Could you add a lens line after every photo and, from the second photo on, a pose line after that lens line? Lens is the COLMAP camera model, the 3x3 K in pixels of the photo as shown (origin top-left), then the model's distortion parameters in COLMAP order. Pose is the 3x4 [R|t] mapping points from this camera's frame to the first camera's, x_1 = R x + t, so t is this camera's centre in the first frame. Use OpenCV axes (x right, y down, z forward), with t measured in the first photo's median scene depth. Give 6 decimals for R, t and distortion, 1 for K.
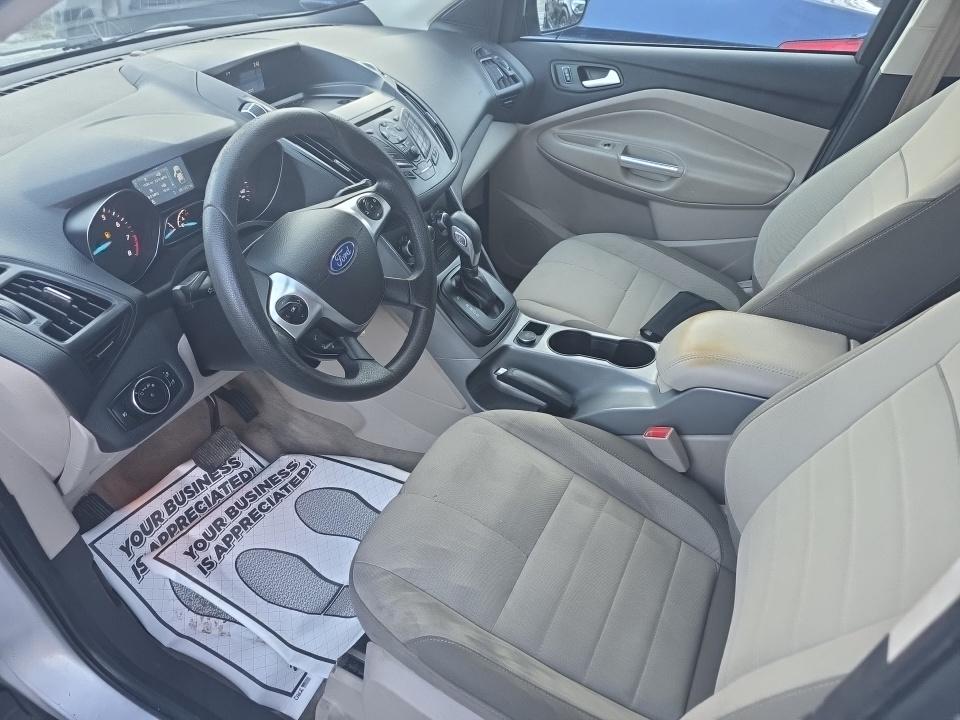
lens RADIAL K [[666.5, 0, 476.1], [0, 666.5, 335.4], [0, 0, 1]] dist [0.043985, -0.023472]
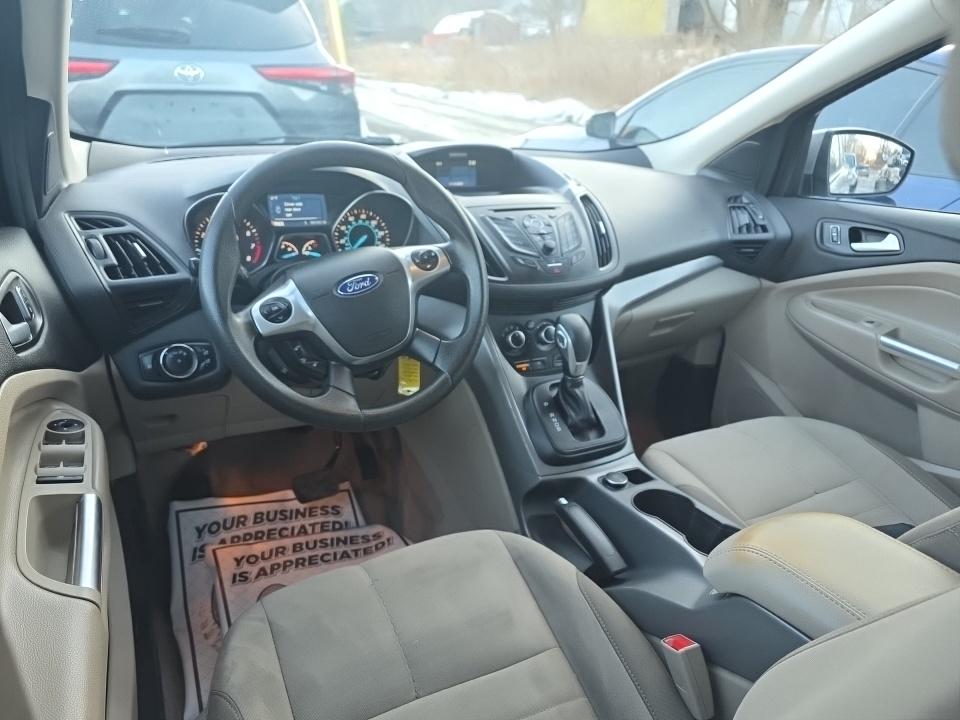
lens RADIAL K [[666.5, 0, 476.1], [0, 666.5, 335.4], [0, 0, 1]] dist [0.043985, -0.023472]
pose [[0.811378, 0.224346, -0.539754, 0.333562], [-0.360363, 0.919037, -0.159719, 0.032593], [0.460221, 0.324100, 0.826532, 0.177820]]
